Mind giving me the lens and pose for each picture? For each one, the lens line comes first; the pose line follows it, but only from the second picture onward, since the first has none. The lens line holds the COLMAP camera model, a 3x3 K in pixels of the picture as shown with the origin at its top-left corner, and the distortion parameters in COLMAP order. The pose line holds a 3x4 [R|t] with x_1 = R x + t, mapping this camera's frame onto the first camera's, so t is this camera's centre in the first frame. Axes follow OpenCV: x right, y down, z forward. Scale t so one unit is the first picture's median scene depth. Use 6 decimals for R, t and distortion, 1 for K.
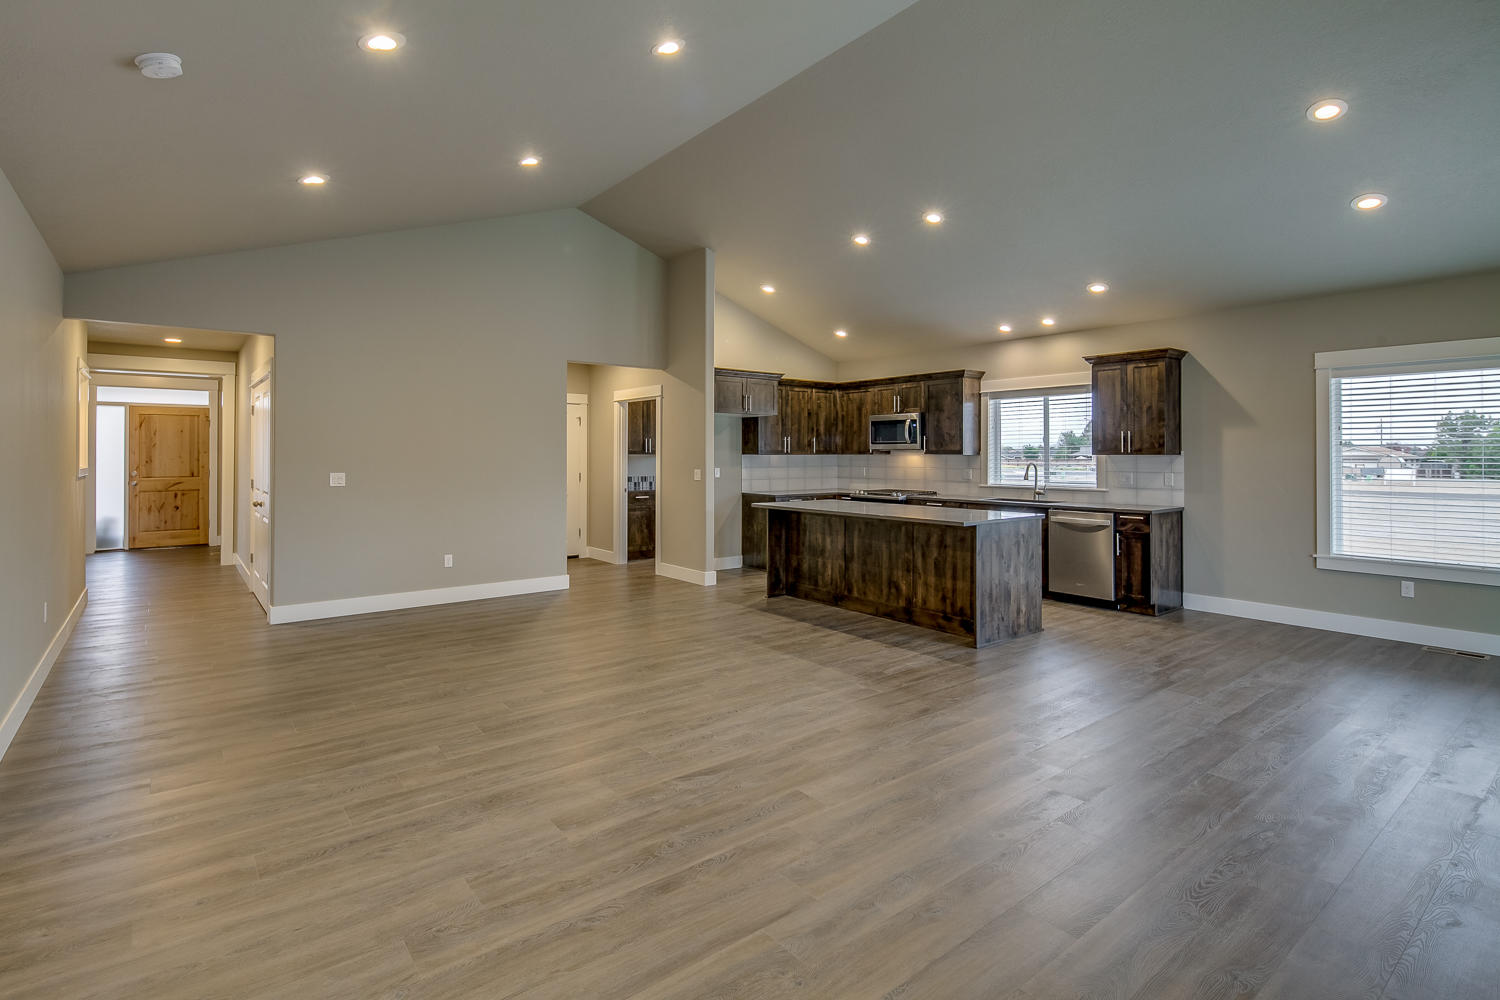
lens RADIAL K [[727.1, 0, 739.2], [0, 727.1, 448.9], [0, 0, 1]] dist [0.004310, -0.005791]
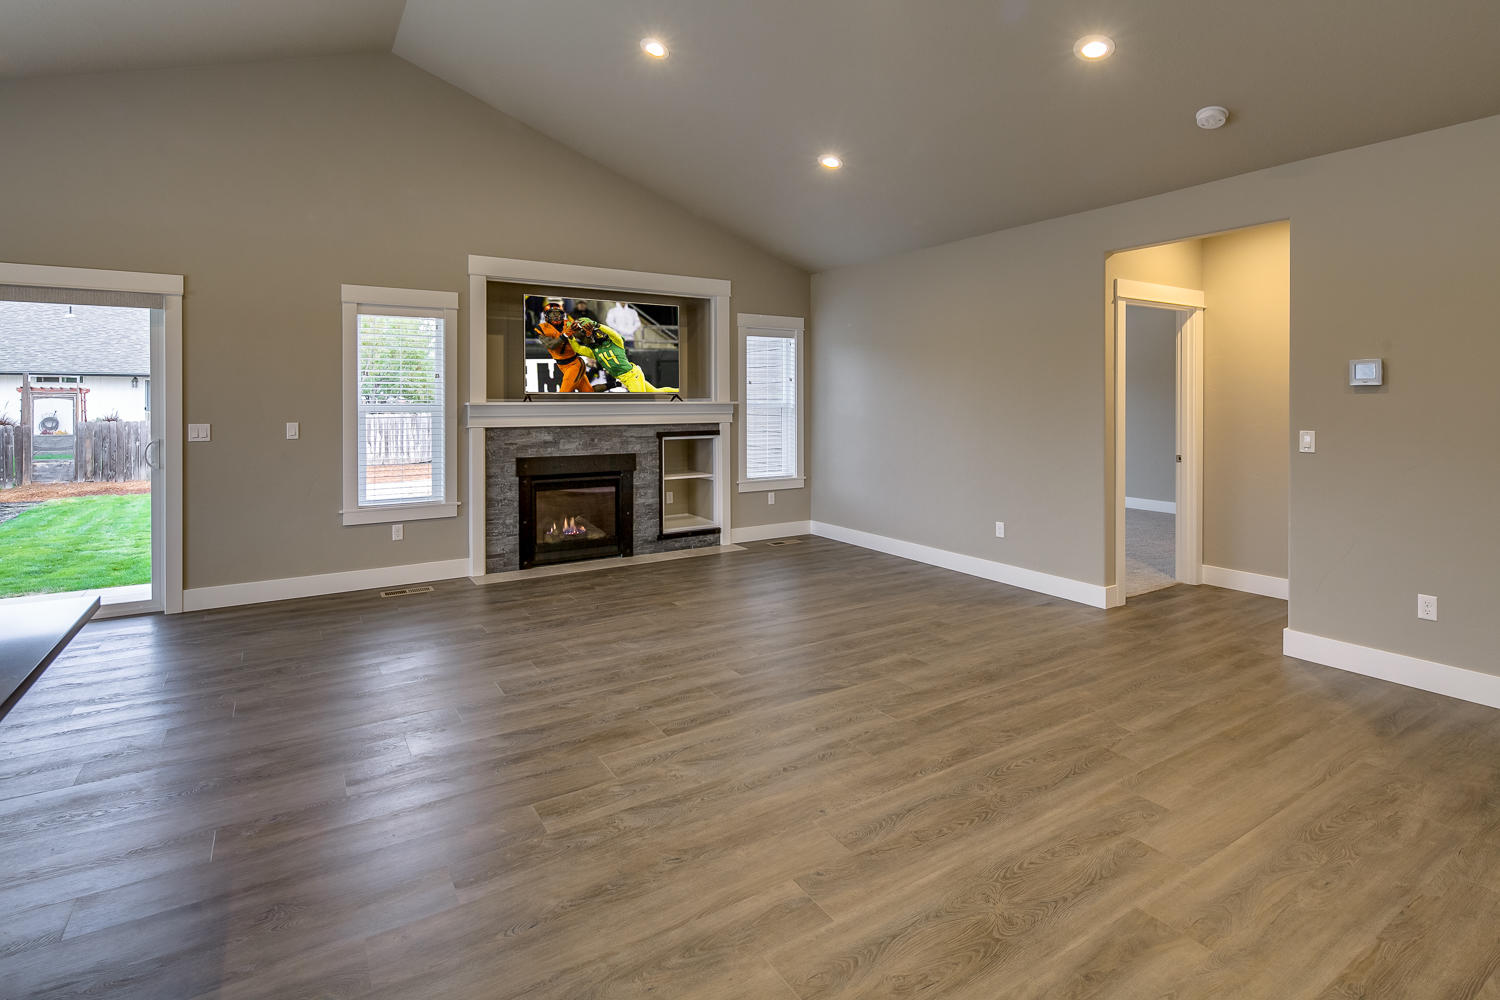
lens RADIAL K [[727.1, 0, 735.4], [0, 727.1, 399.1], [0, 0, 1]] dist [0.004310, -0.005791]
pose [[-0.993997, -0.000573, 0.109406, -0.019813], [-0.001543, 0.999960, -0.008782, 0.008810], [-0.109397, -0.008898, -0.993958, 1.027657]]
